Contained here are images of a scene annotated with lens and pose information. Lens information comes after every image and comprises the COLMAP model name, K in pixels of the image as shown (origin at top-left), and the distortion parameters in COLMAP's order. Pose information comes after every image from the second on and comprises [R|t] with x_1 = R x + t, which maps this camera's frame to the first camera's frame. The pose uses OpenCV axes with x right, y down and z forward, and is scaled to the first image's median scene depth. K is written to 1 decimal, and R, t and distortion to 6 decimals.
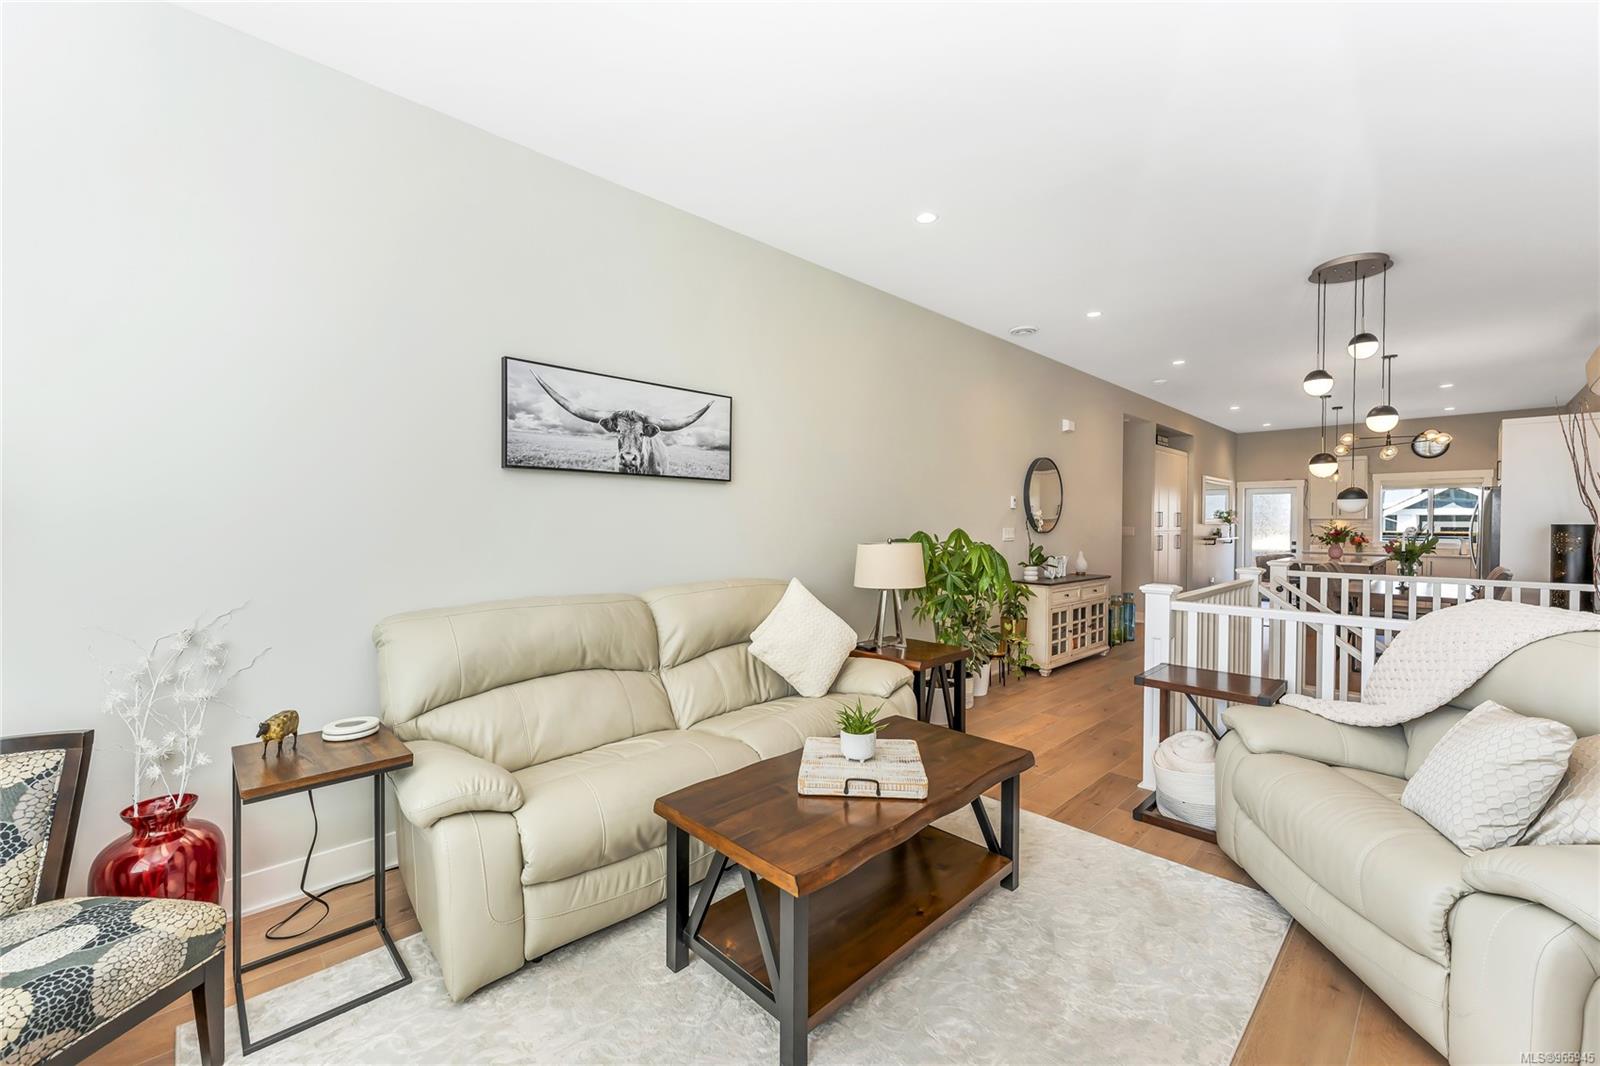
lens RADIAL K [[646.2, 0, 800.0], [0, 646.2, 533.0], [0, 0, 1]] dist [0.000098, -0.000210]
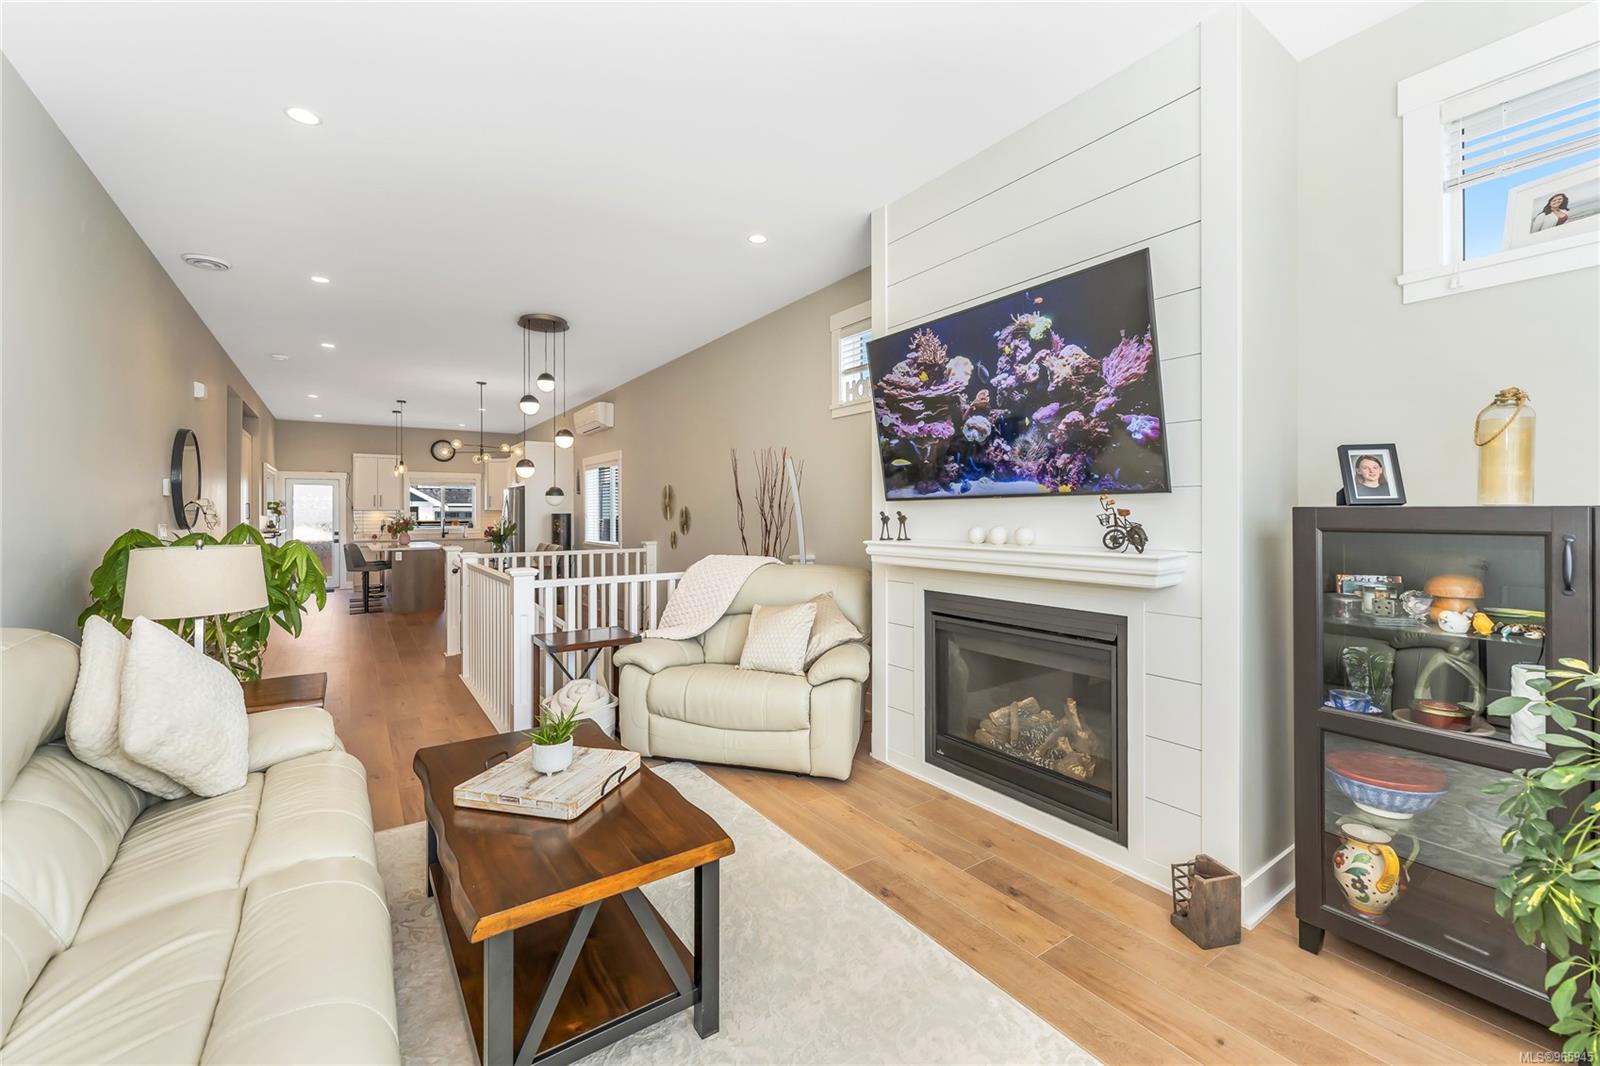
lens RADIAL K [[655.9, 0, 804.2], [0, 655.9, 513.6], [0, 0, 1]] dist [0.000686, 0.000041]
pose [[0.160080, -0.005571, 0.987088, -0.270993], [0.021140, 0.999774, 0.002214, -0.004575], [-0.986878, 0.020513, 0.160162, 0.170737]]
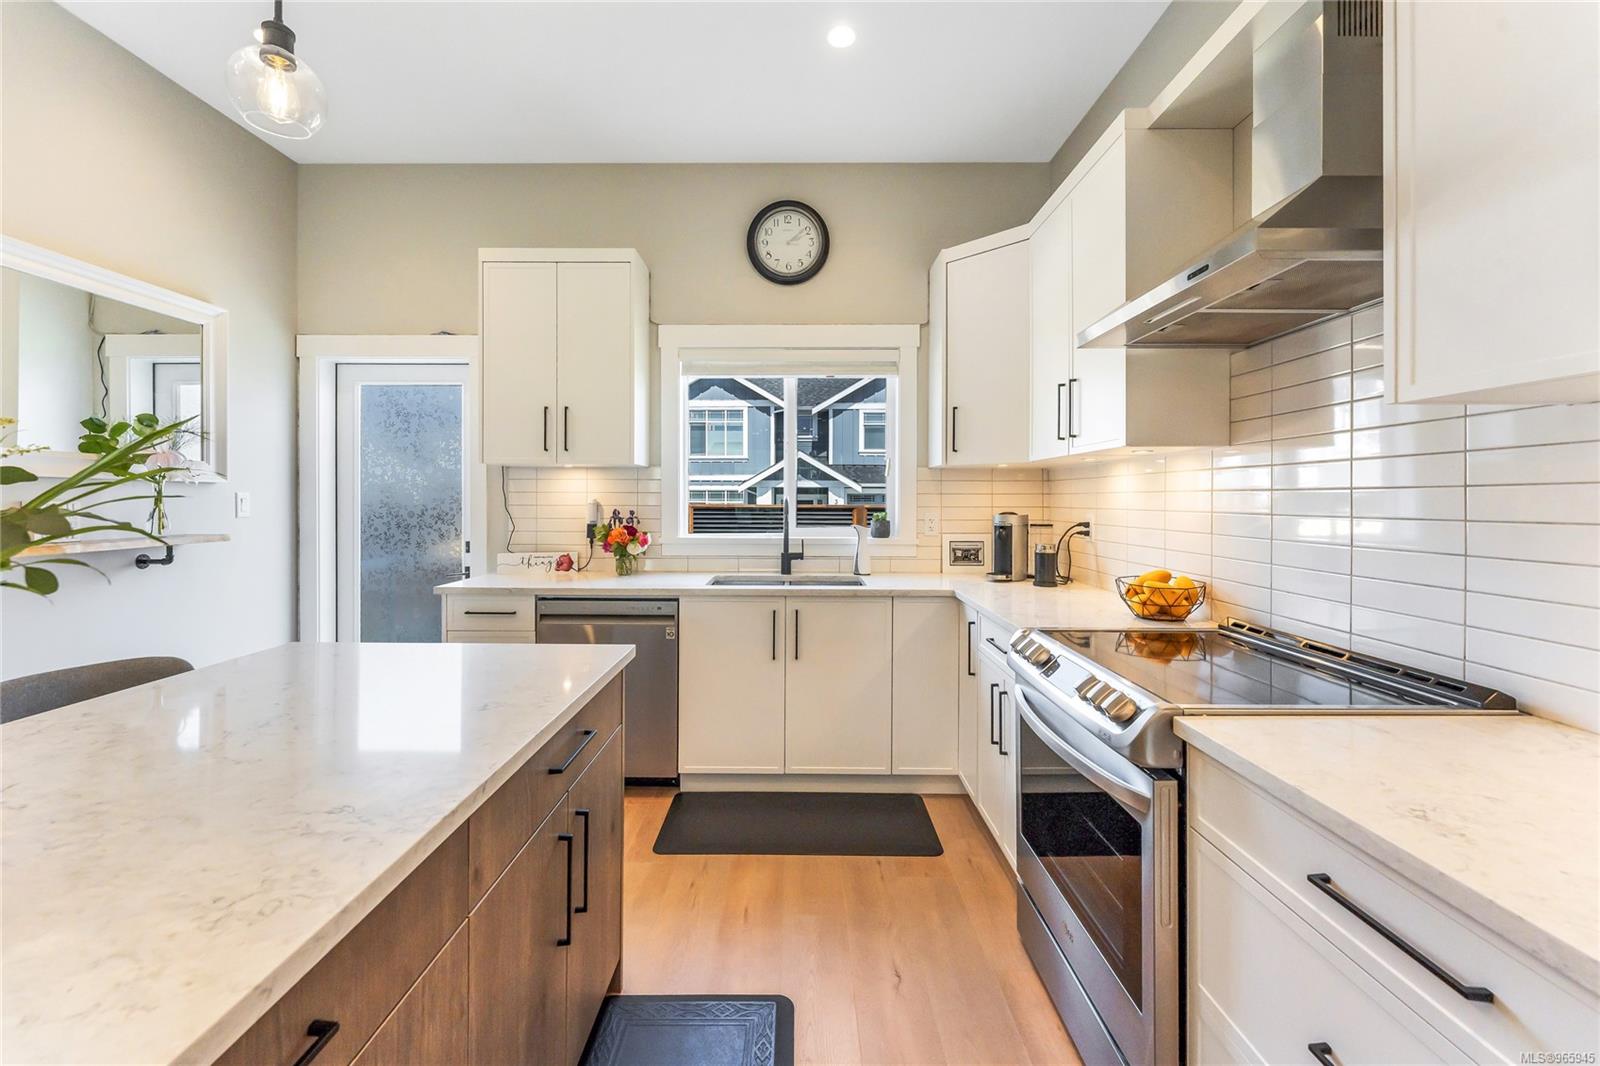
lens RADIAL K [[654.1, 0, 797.4], [0, 654.1, 499.4], [0, 0, 1]] dist [-0.000472, -0.000064]
pose [[0.697876, -0.000366, 0.716219, 1.178142], [0.010880, 0.999890, -0.010091, -0.003509], [-0.716136, 0.014834, 0.697803, 1.220113]]
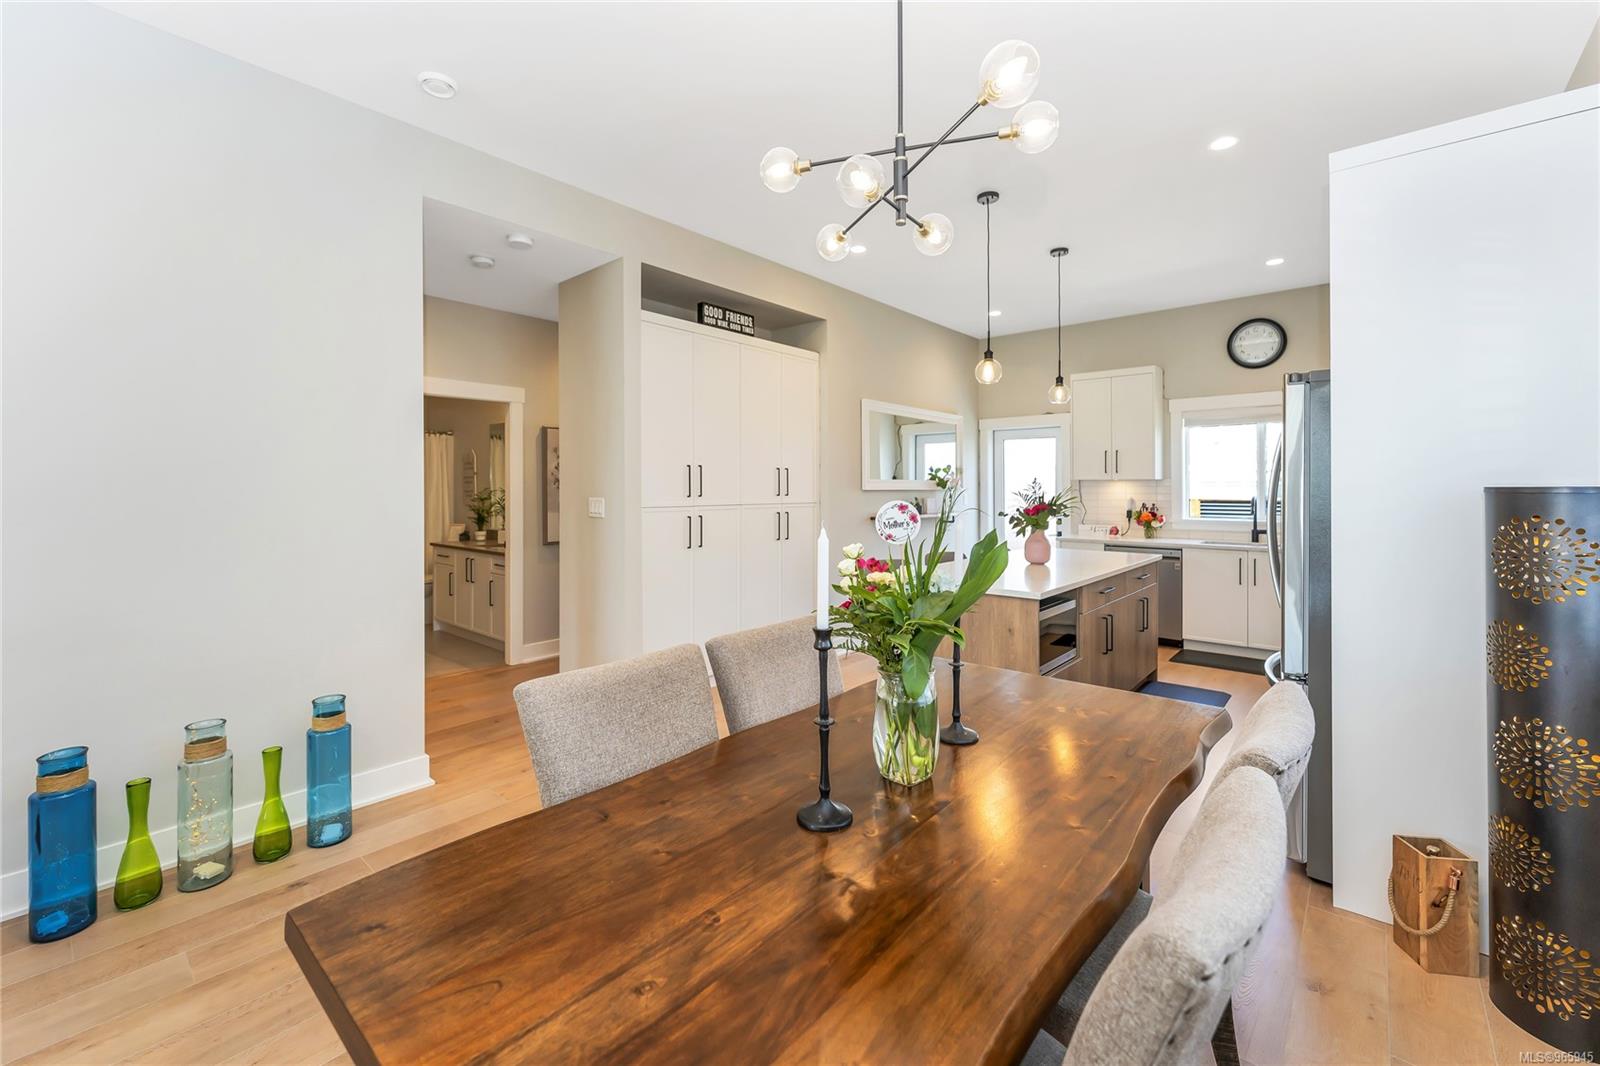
lens RADIAL K [[664.5, 0, 800.8], [0, 664.5, 486.1], [0, 0, 1]] dist [-0.000690, -0.000098]
pose [[0.995756, -0.005584, 0.091858, 0.857507], [0.007385, 0.999787, -0.019277, -0.011741], [-0.091731, 0.019873, 0.995586, 0.758899]]
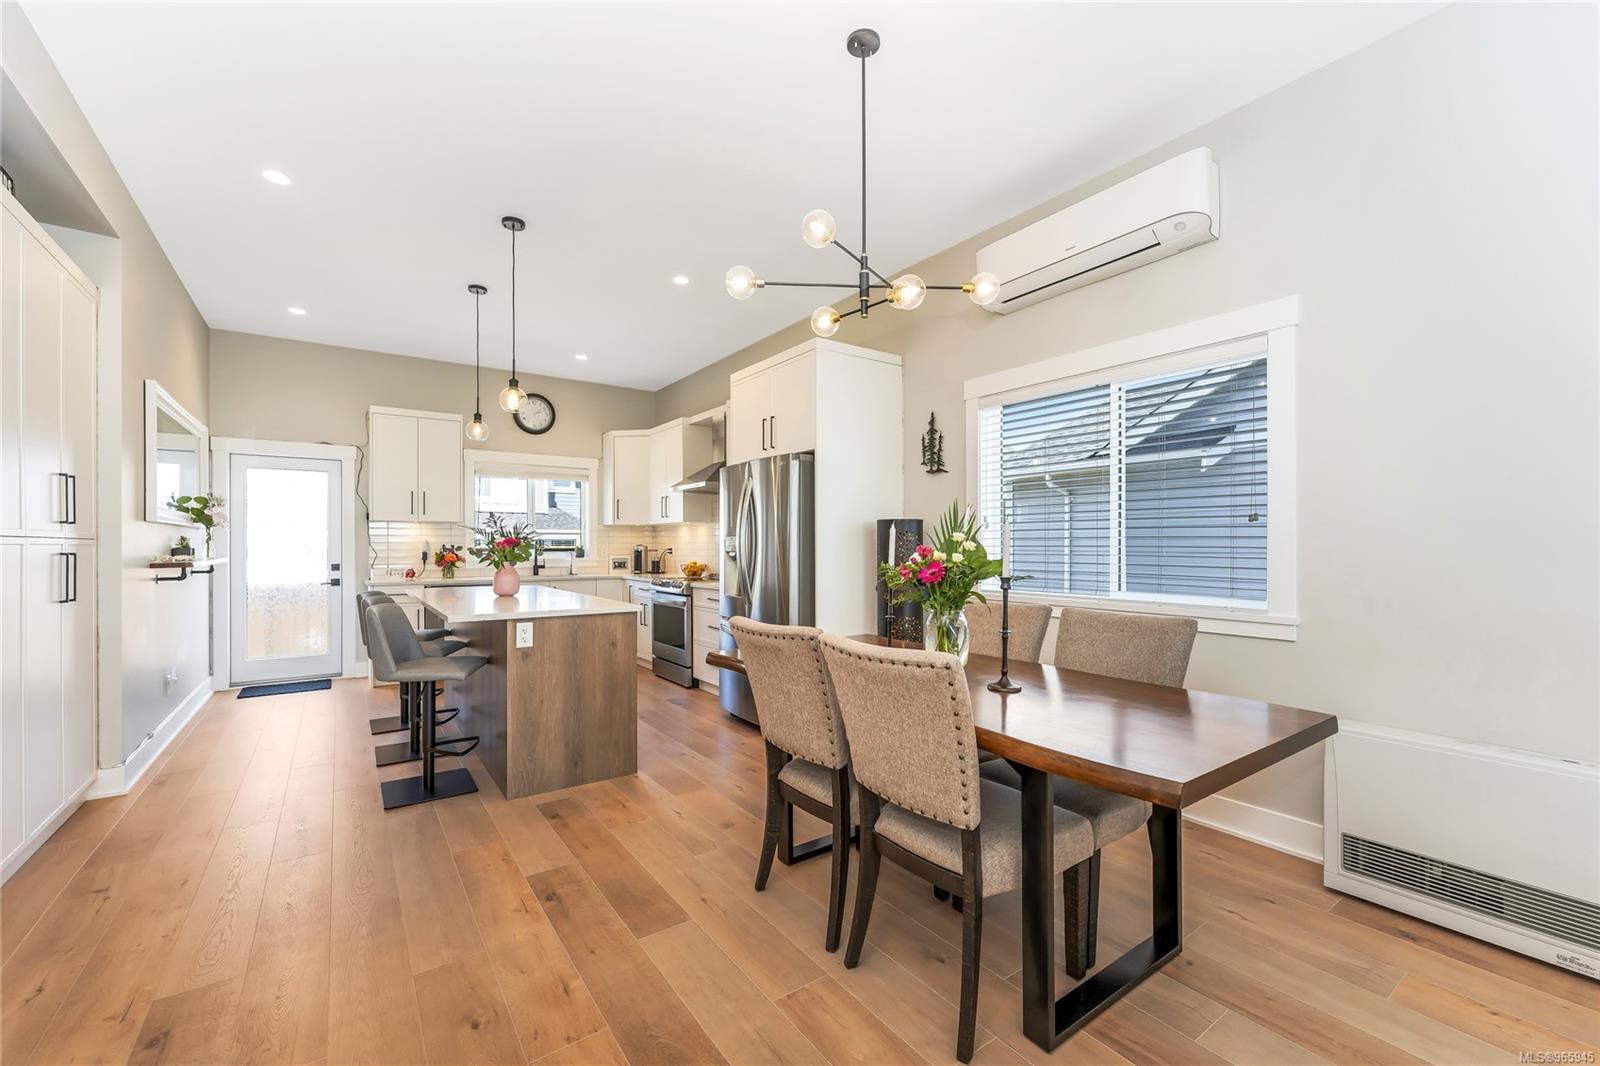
lens RADIAL K [[650.8, 0, 797.7], [0, 650.8, 541.0], [0, 0, 1]] dist [-0.000894, -0.000175]
pose [[0.157035, 0.002118, 0.987591, 0.553797], [0.018884, 0.999808, -0.005147, 0.007492], [-0.987412, 0.019457, 0.156965, 0.995848]]
